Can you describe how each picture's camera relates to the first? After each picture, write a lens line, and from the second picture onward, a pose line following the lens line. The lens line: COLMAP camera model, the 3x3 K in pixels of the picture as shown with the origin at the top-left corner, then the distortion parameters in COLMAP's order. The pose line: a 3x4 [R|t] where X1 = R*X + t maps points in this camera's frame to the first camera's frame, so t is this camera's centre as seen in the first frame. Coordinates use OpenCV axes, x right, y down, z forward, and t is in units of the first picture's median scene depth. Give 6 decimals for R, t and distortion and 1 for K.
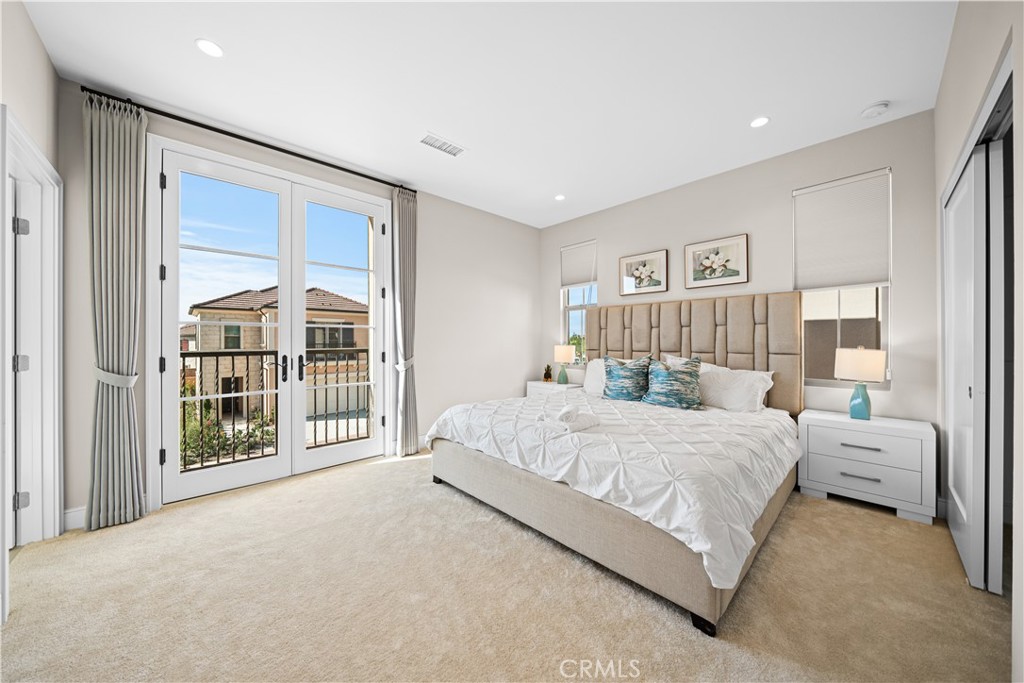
lens RADIAL K [[348.6, 0, 504.9], [0, 348.6, 339.5], [0, 0, 1]] dist [-0.009144, 0.000199]
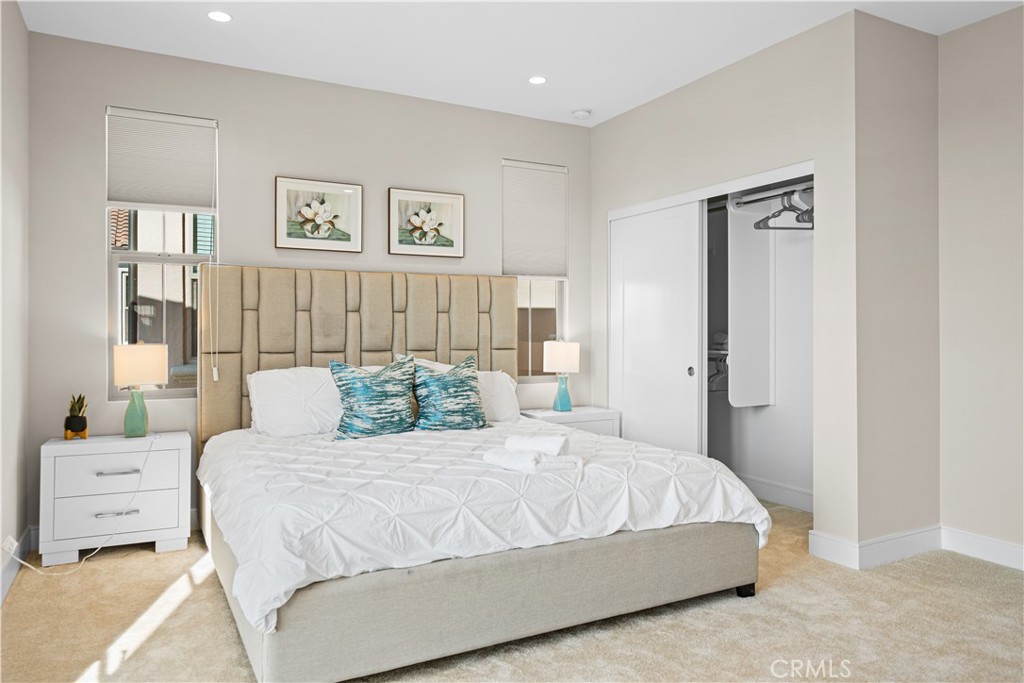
lens RADIAL K [[686.8, 0, 506.8], [0, 686.8, 339.4], [0, 0, 1]] dist [-0.006524, -0.008193]
pose [[0.256556, -0.006801, 0.966506, -0.753935], [-0.001753, 0.999970, 0.007501, 0.004223], [-0.966528, -0.003618, 0.256536, 0.518677]]
